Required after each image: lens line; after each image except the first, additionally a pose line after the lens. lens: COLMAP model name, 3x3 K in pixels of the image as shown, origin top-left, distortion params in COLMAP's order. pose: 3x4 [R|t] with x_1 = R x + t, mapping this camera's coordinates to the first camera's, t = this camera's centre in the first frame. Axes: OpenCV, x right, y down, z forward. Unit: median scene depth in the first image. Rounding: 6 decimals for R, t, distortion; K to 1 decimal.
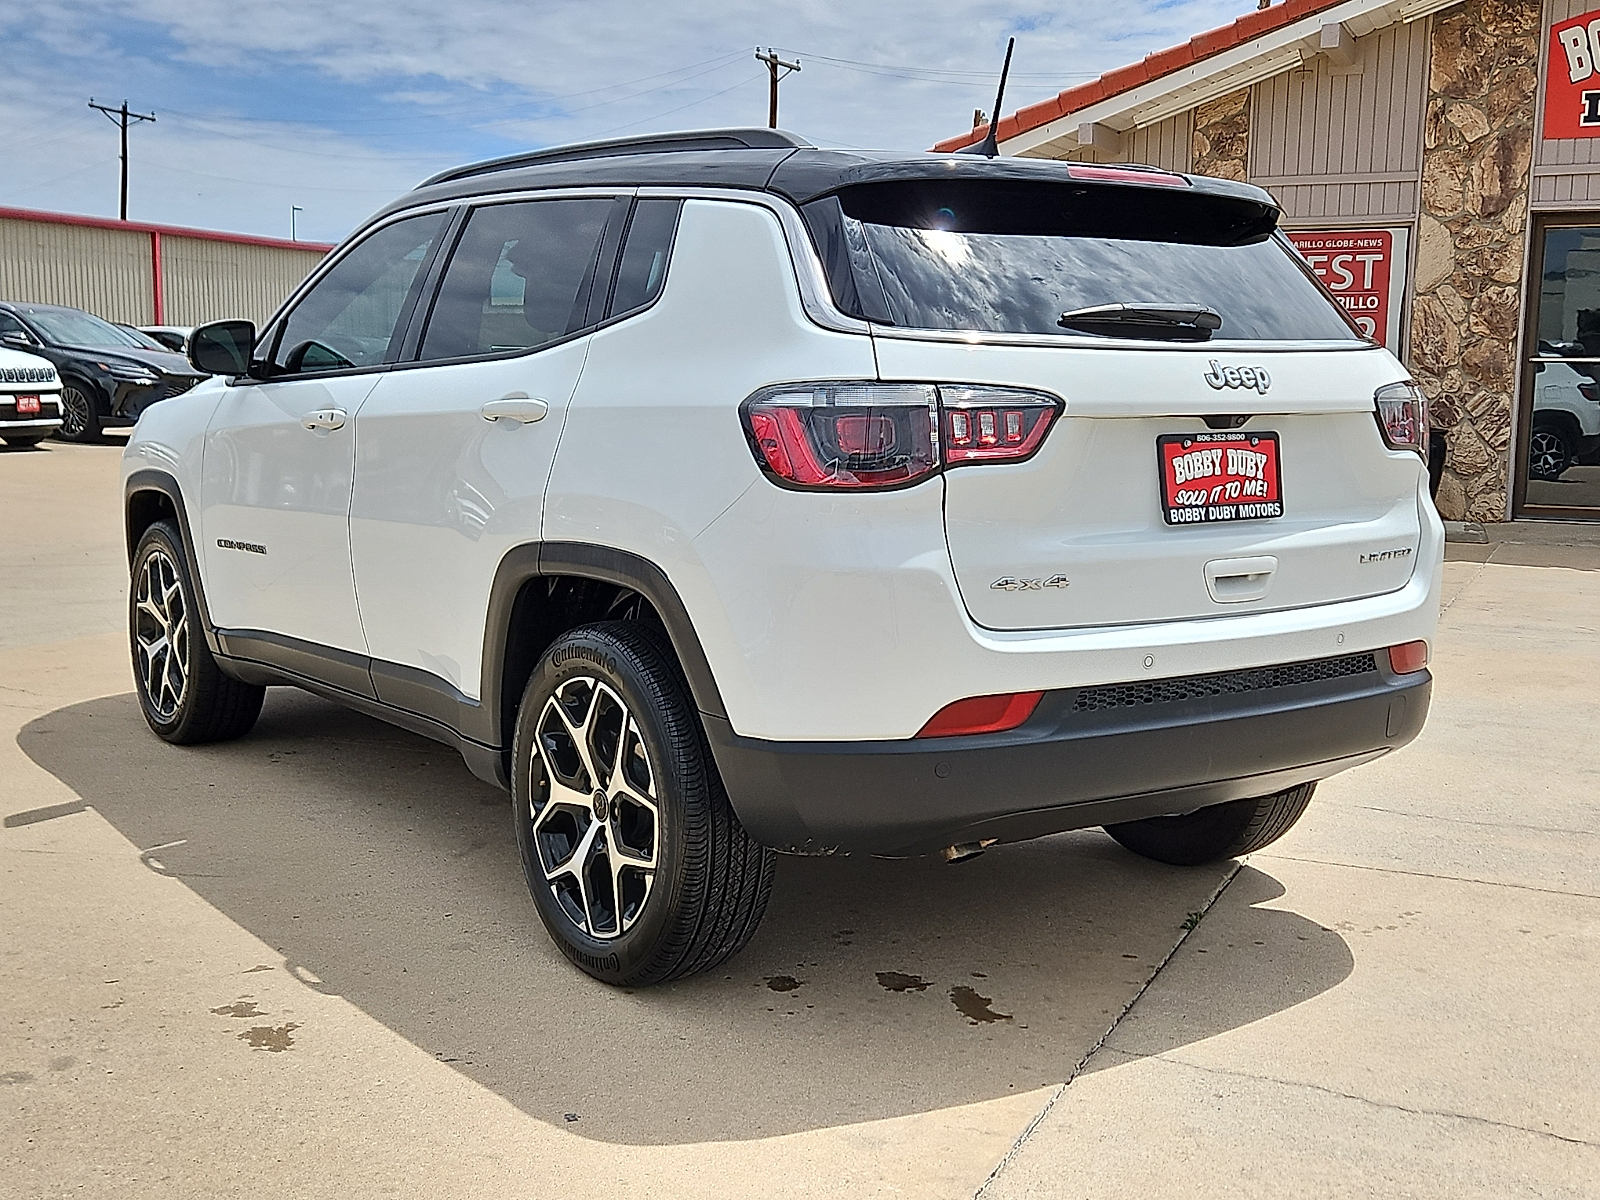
lens RADIAL K [[1967.8, 0, 746.4], [0, 1967.8, 638.8], [0, 0, 1]] dist [0.040145, 0.000000]
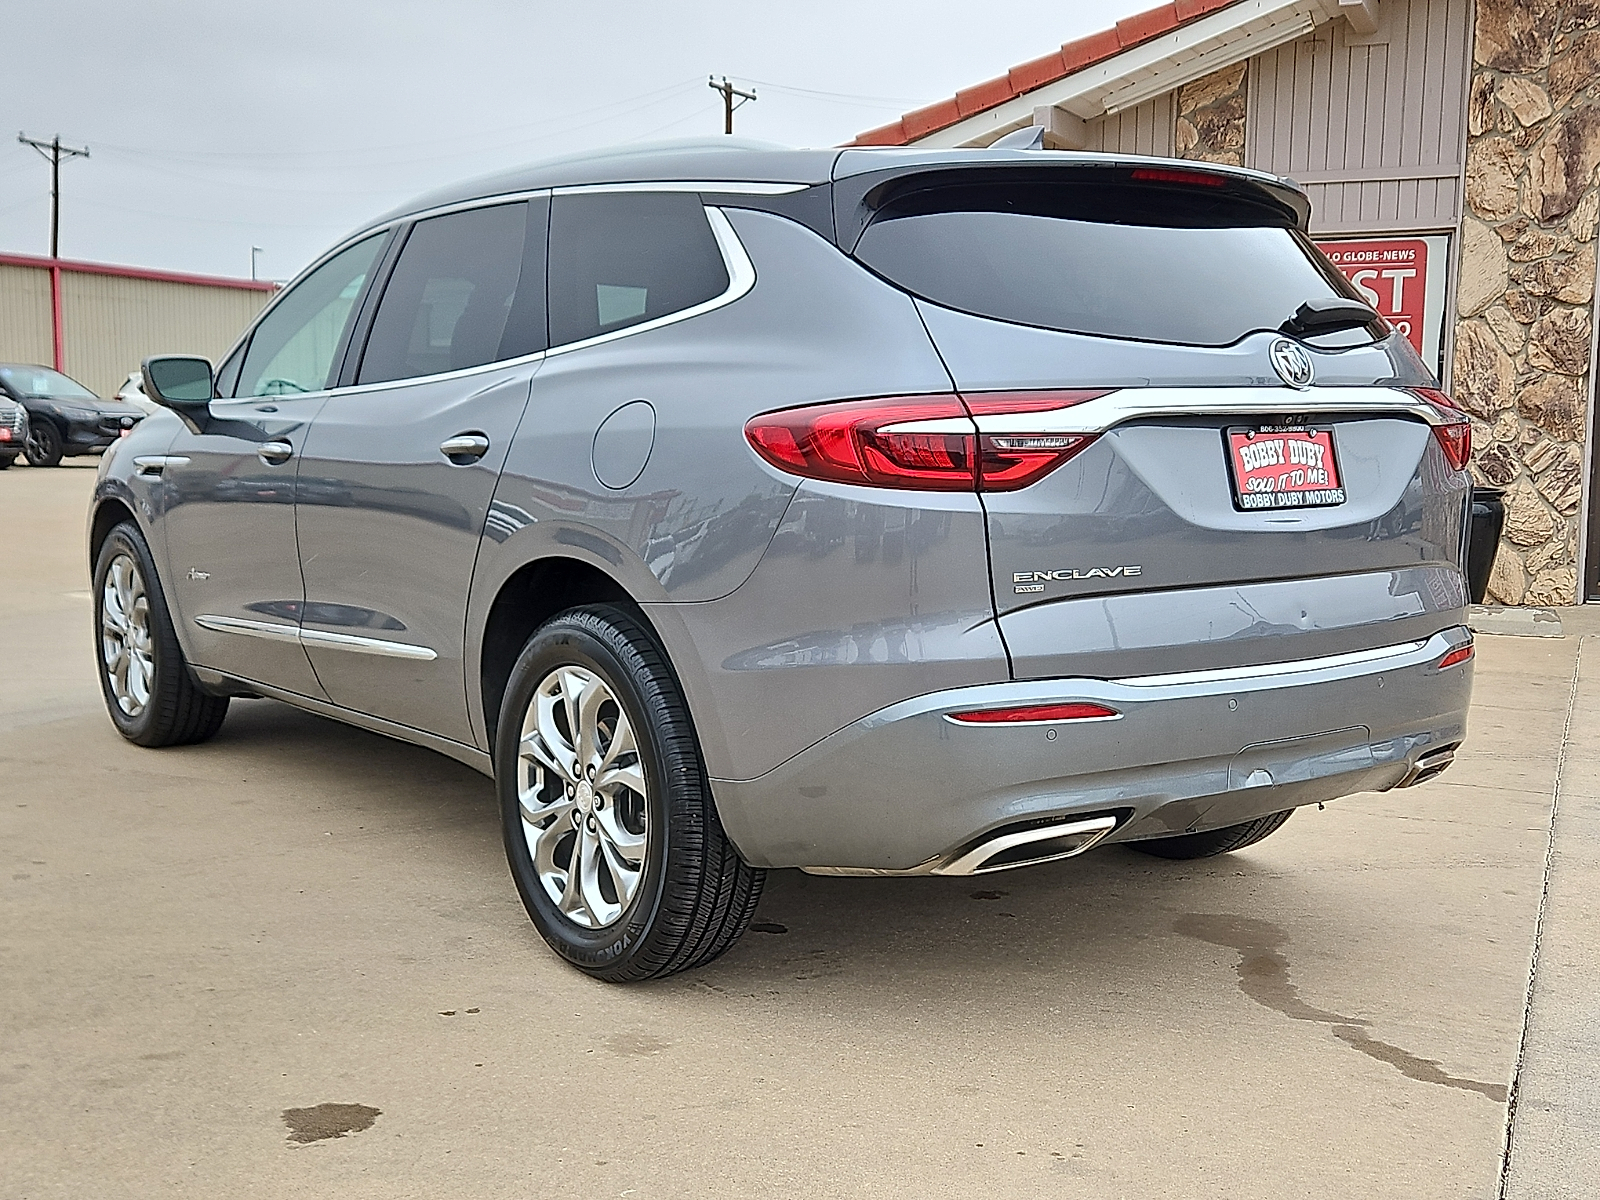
lens RADIAL K [[1967.8, 0, 747.8], [0, 1967.8, 631.1], [0, 0, 1]] dist [0.040145, 0.000000]
pose [[0.999921, -0.004962, 0.011536, 0.043142], [0.005244, 0.999686, -0.024516, -0.030789], [-0.011411, 0.024574, 0.999633, 0.212089]]
